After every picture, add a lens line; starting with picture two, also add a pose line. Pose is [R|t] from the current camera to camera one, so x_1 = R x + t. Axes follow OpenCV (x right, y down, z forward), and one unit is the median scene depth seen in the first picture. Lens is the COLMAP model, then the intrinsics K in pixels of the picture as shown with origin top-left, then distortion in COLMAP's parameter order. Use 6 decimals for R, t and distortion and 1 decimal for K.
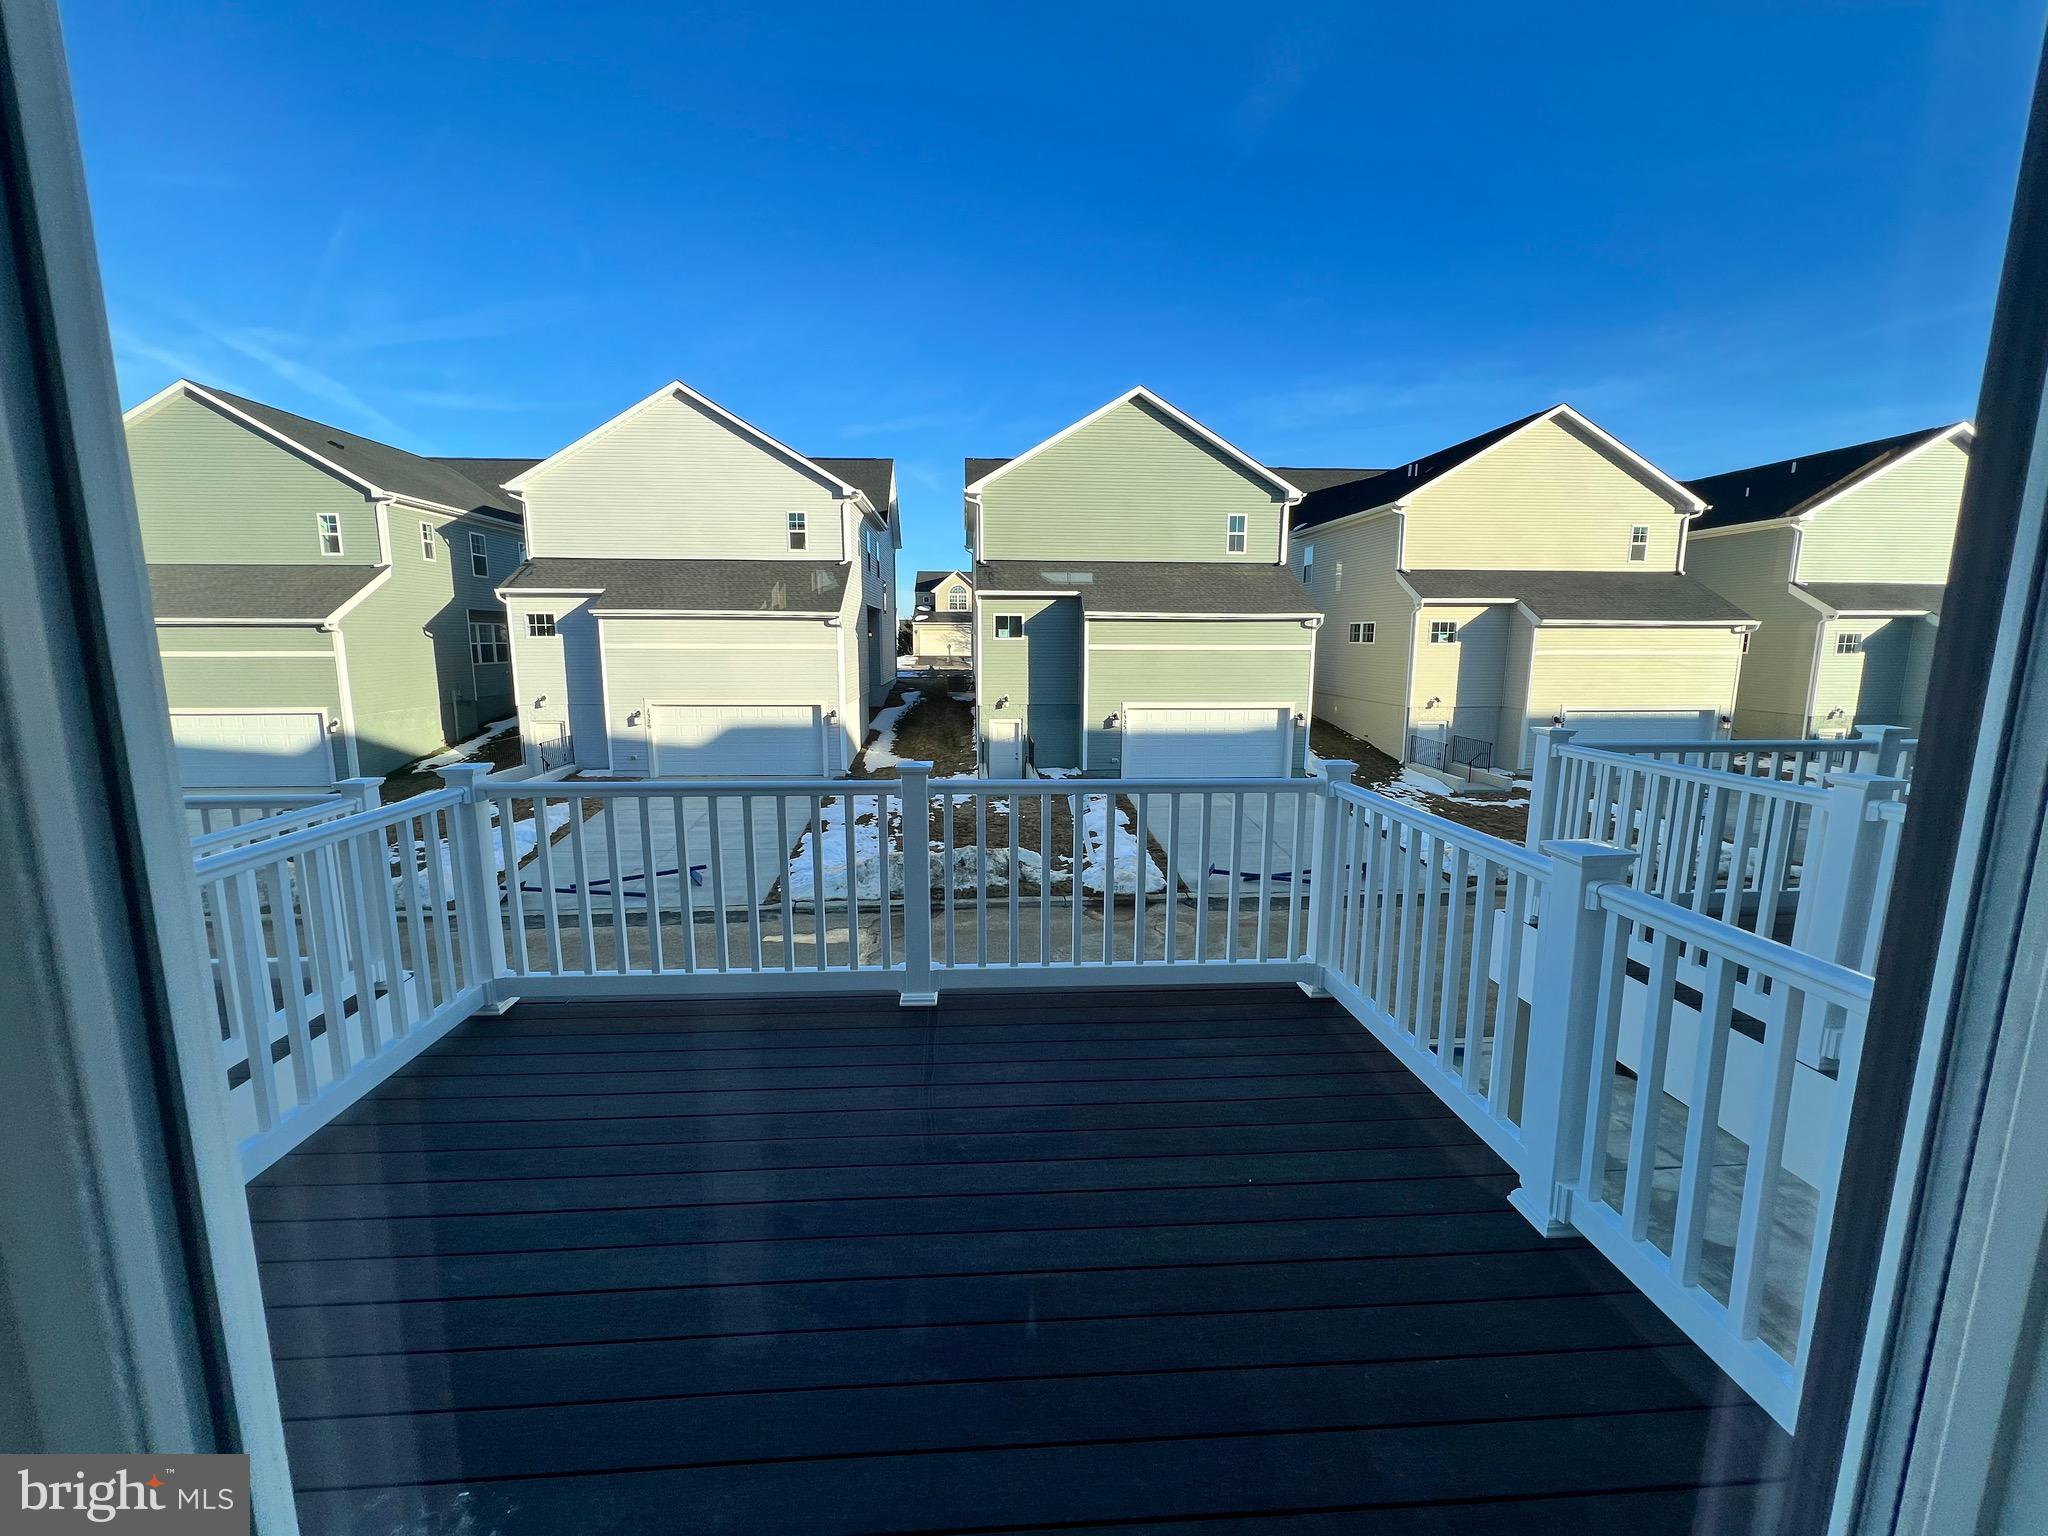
lens RADIAL K [[822.3, 0, 1016.7], [0, 822.3, 769.2], [0, 0, 1]] dist [0.002702, 0.000492]
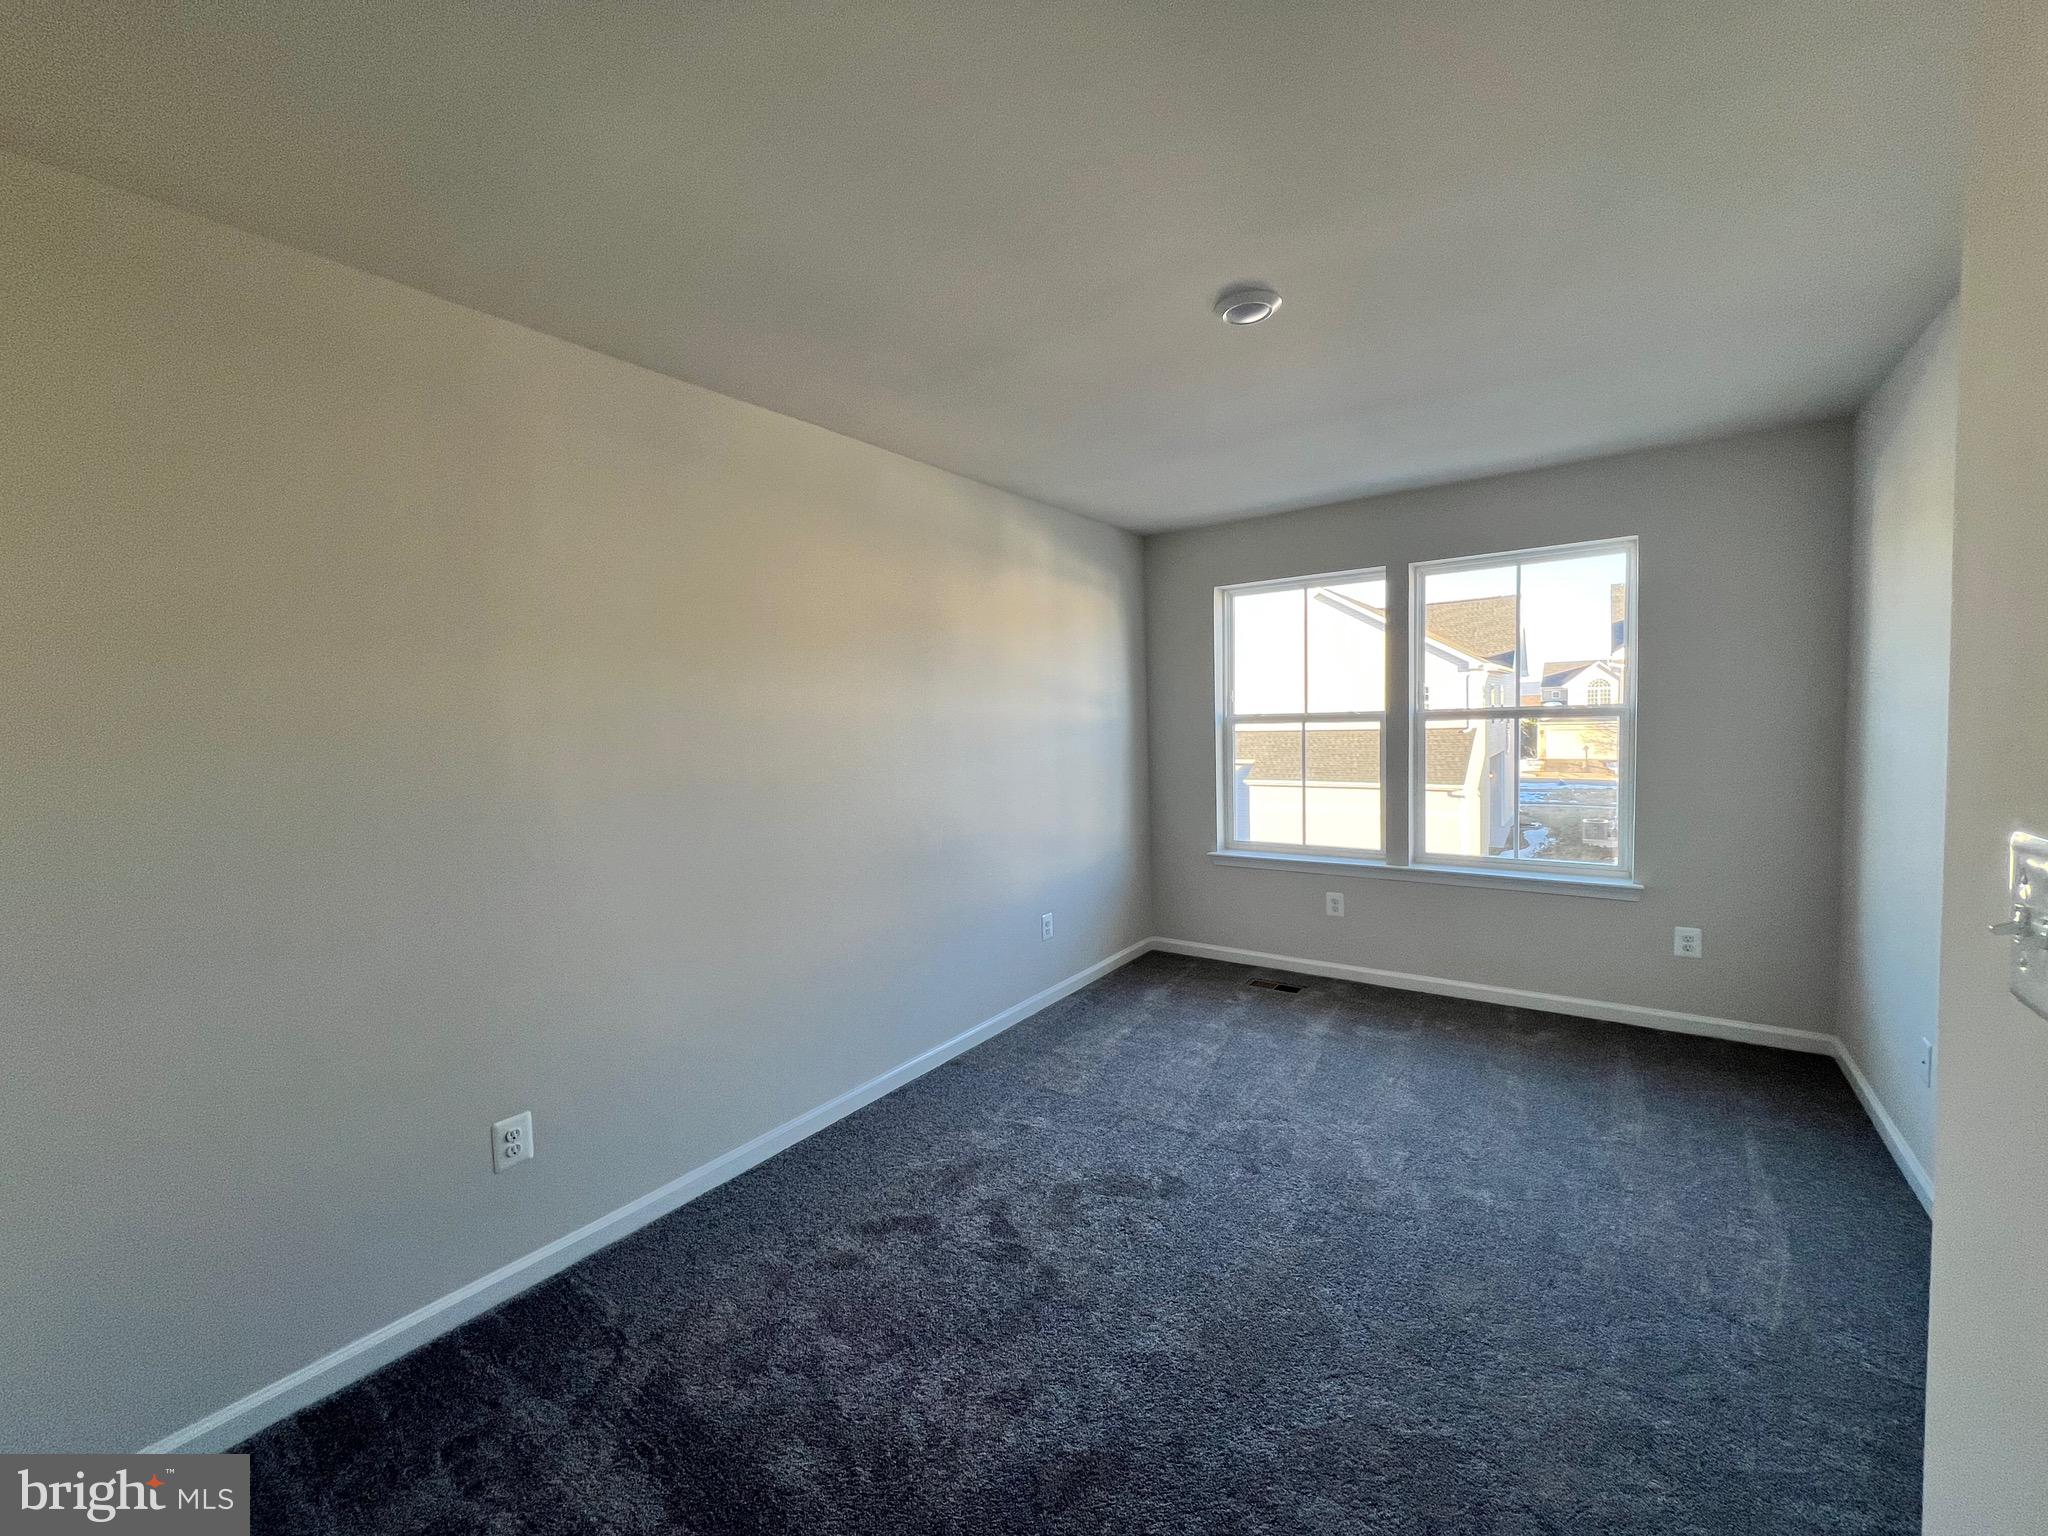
lens RADIAL K [[825.7, 0, 1016.1], [0, 825.7, 755.7], [0, 0, 1]] dist [0.001406, 0.000020]
pose [[0.774679, 0.008098, -0.632303, 0.011230], [-0.071273, 0.994665, -0.074583, -0.078381], [0.628325, 0.102844, 0.771123, -0.157212]]
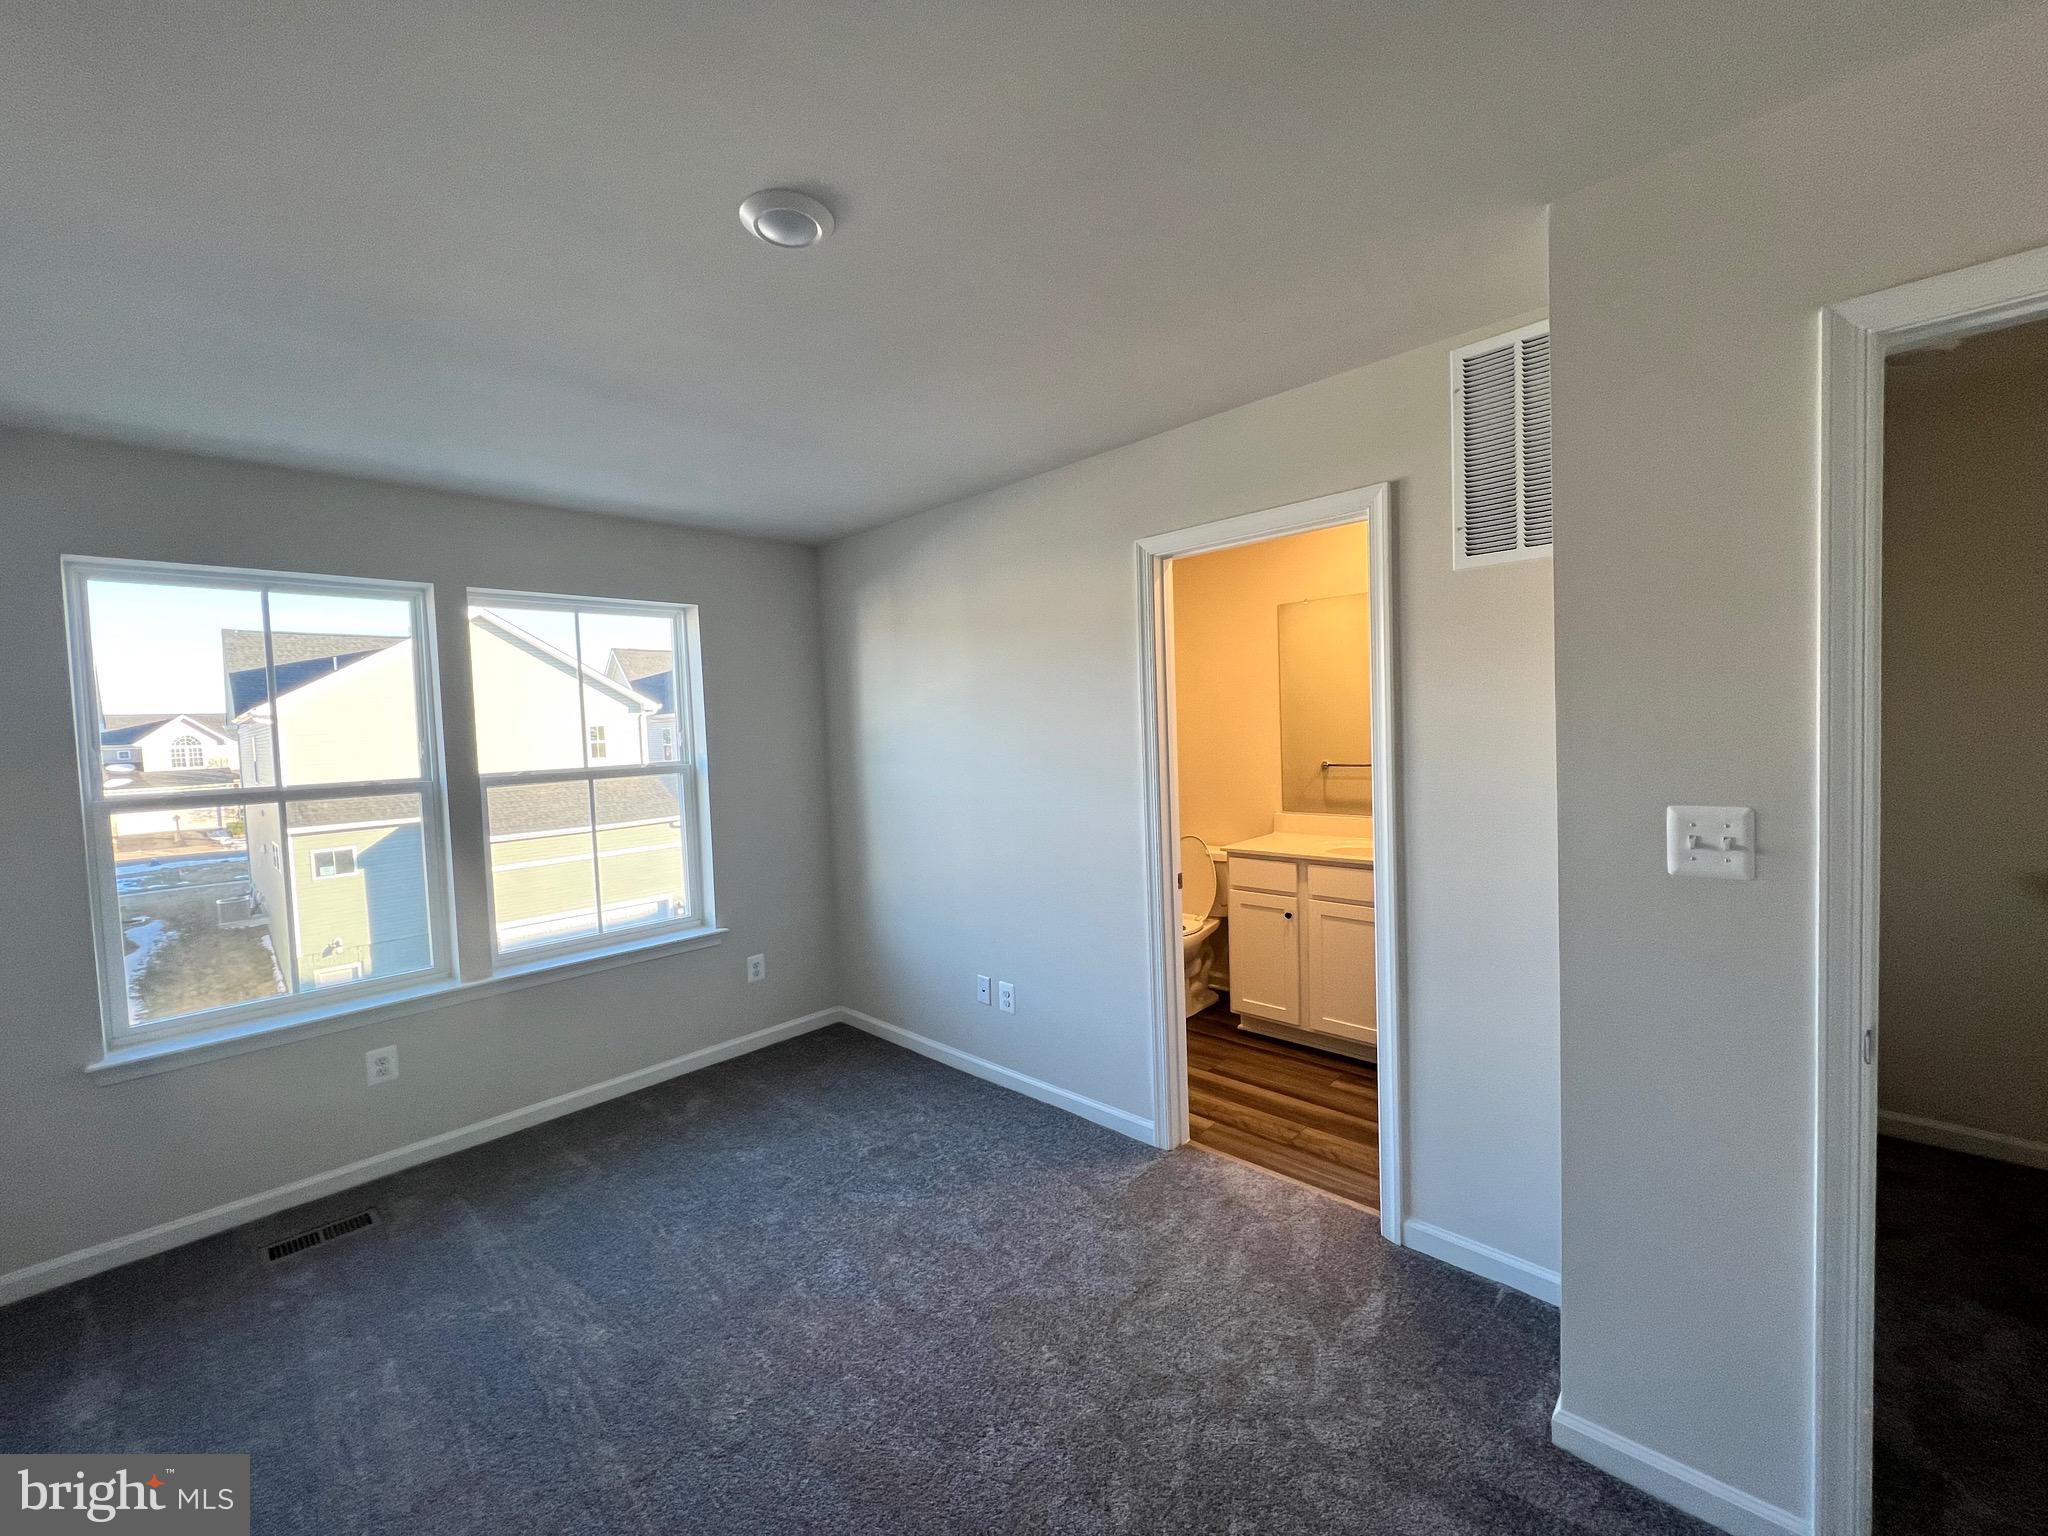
lens RADIAL K [[822.3, 0, 1023.6], [0, 822.3, 766.3], [0, 0, 1]] dist [0.002702, 0.000492]
pose [[0.736467, -0.063924, 0.673447, -0.042910], [0.146289, 0.987018, -0.066290, -0.084393], [-0.660467, 0.147338, 0.736258, -0.135328]]
